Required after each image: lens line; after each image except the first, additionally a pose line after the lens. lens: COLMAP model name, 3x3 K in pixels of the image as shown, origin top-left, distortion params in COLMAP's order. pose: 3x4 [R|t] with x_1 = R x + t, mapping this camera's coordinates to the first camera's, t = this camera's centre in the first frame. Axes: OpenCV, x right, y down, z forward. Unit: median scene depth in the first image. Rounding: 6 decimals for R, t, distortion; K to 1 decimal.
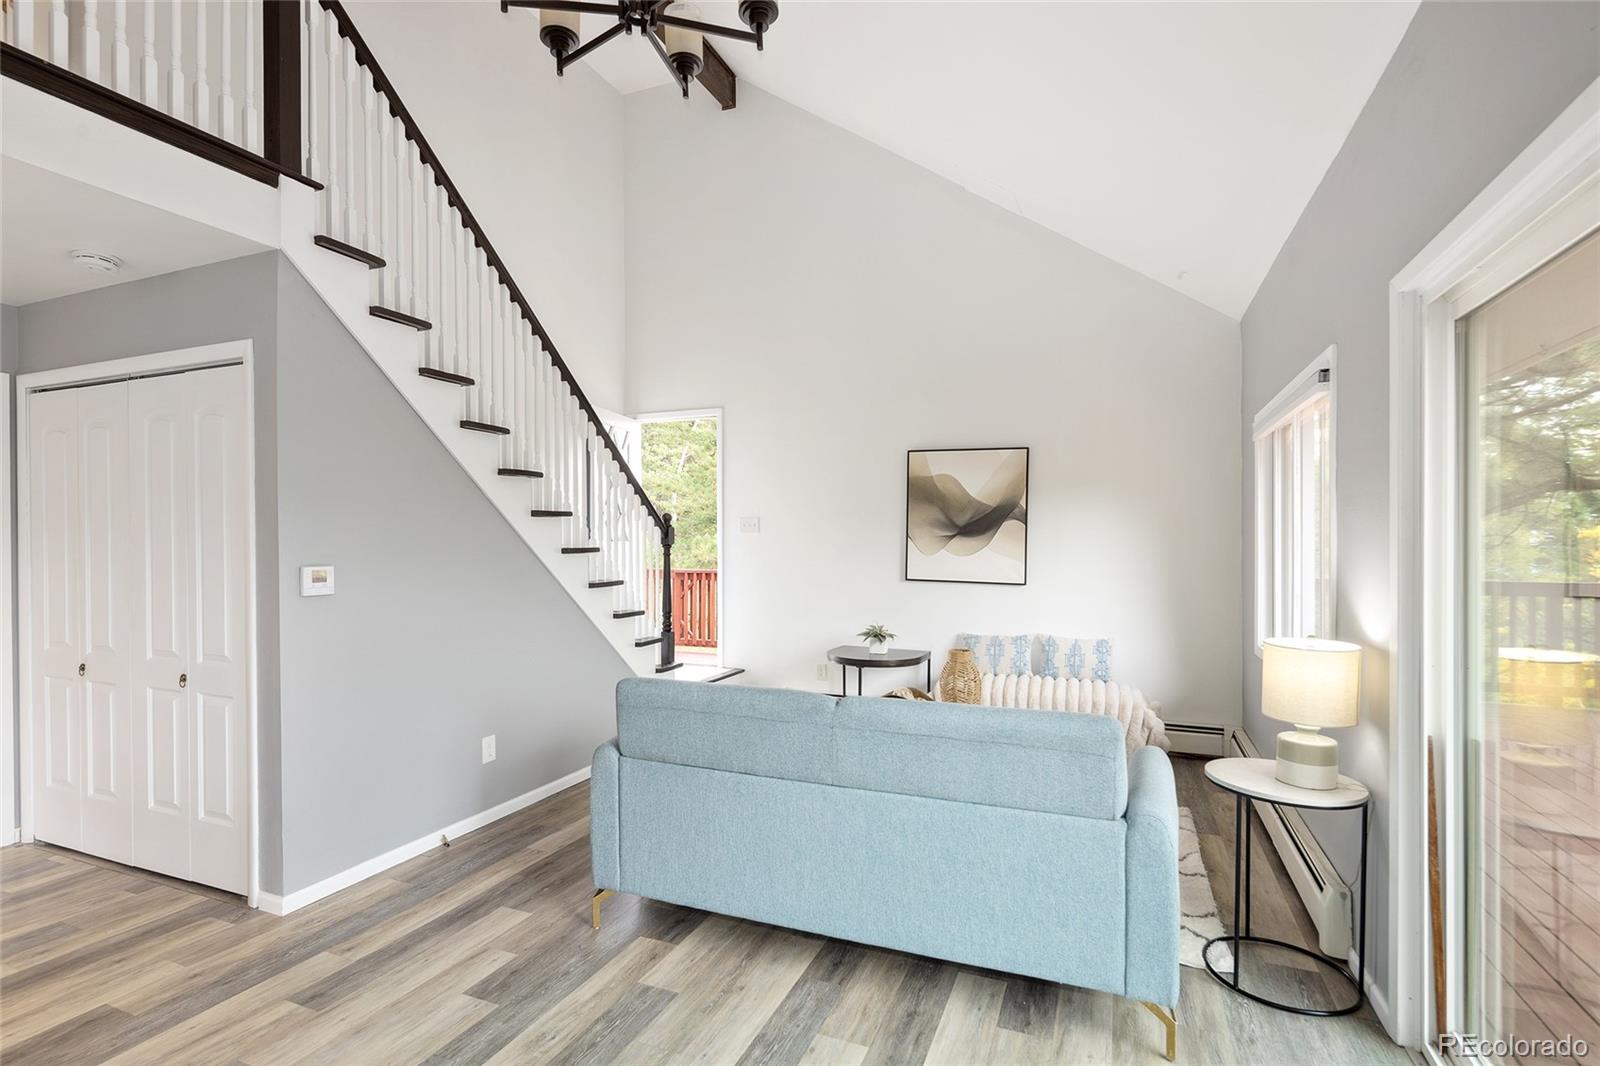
lens RADIAL K [[791.5, 0, 785.9], [0, 791.5, 544.6], [0, 0, 1]] dist [-0.003762, -0.001519]
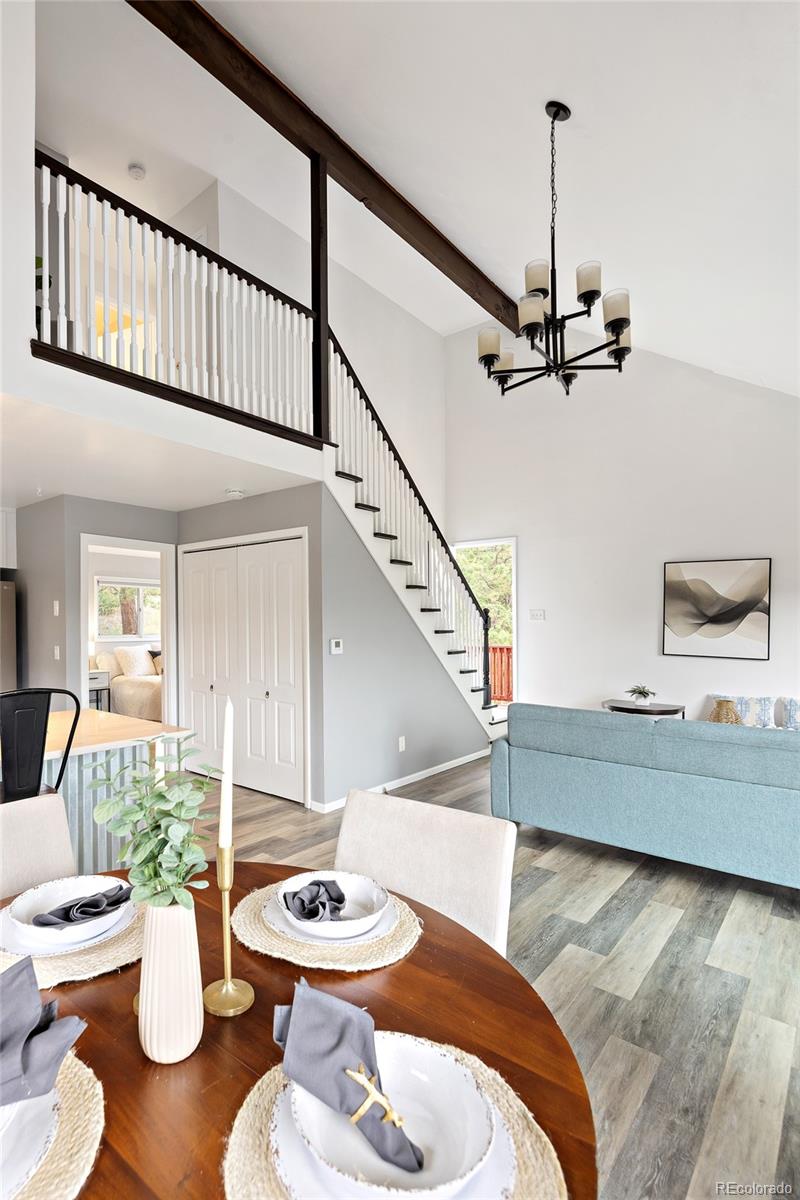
lens RADIAL K [[593.6, 0, 277.7], [0, 593.6, 619.1], [0, 0, 1]] dist [-0.003762, -0.001519]
pose [[0.931333, 0.001857, -0.364163, -0.177646], [-0.005912, 0.999932, -0.010021, -0.006380], [0.364120, 0.011485, 0.931281, -0.397376]]
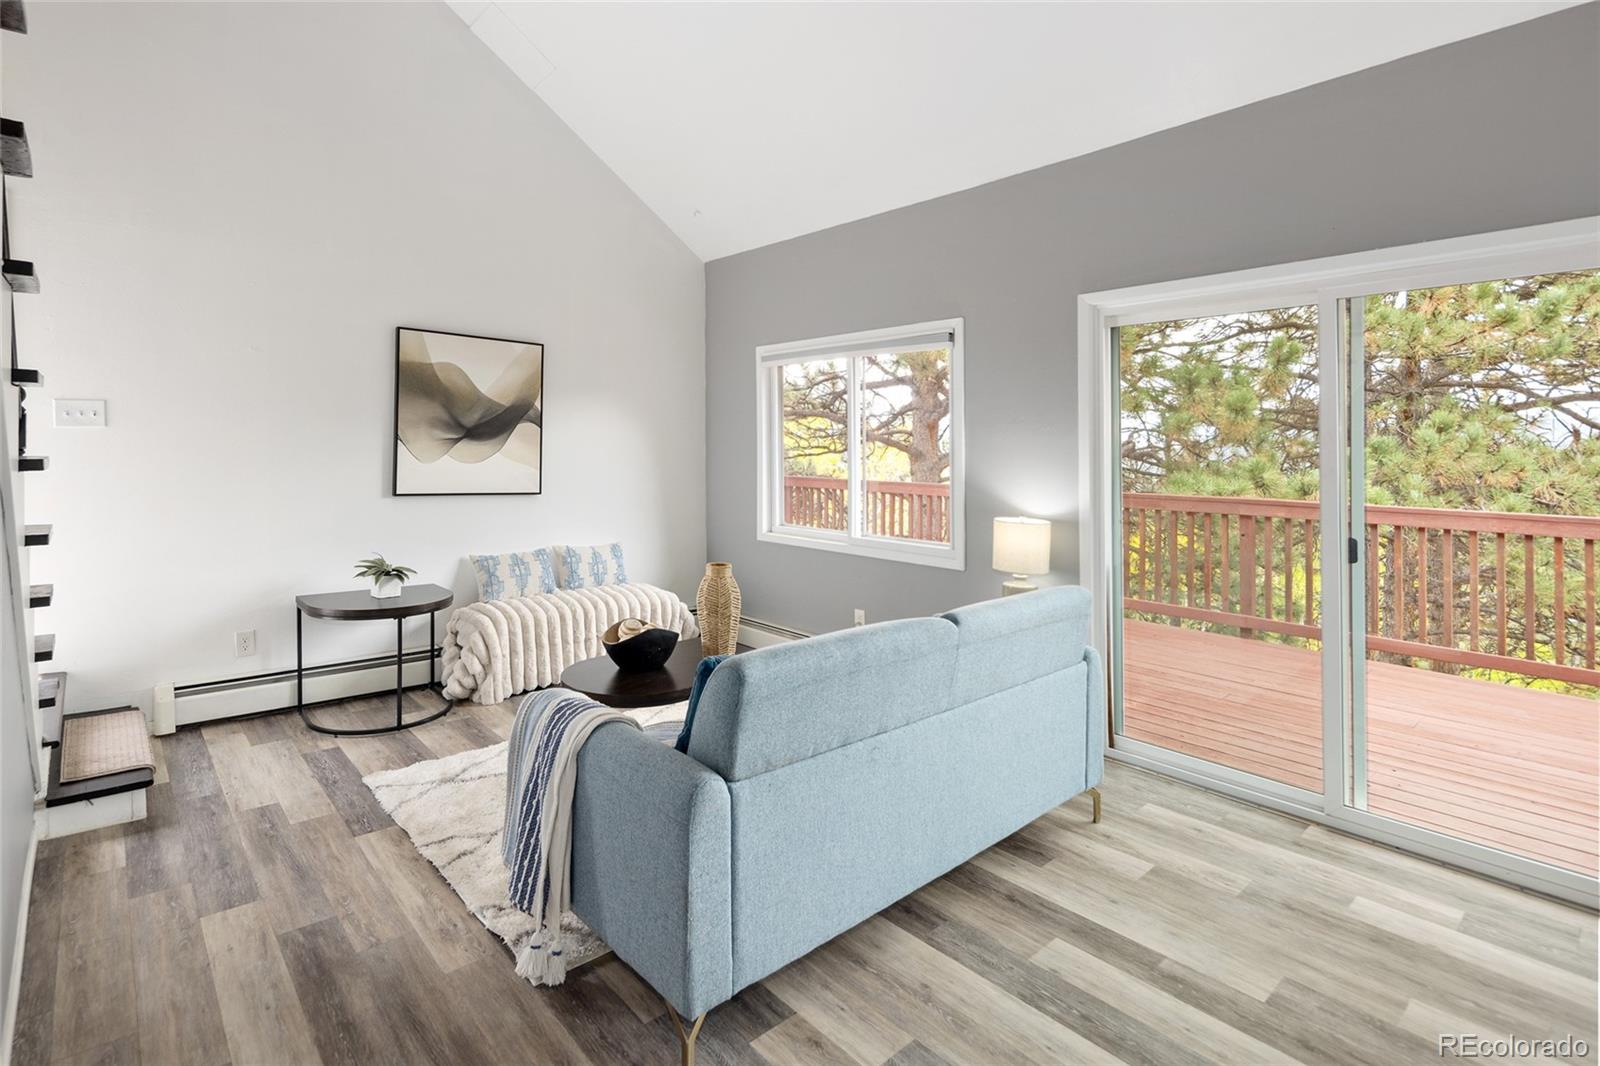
lens RADIAL K [[791.5, 0, 789.5], [0, 791.5, 416.1], [0, 0, 1]] dist [-0.003762, -0.001519]
pose [[0.418808, 0.037627, 0.907295, -0.666361], [-0.004709, 0.999218, -0.039265, -0.006606], [-0.908063, 0.012172, 0.418658, 0.573865]]
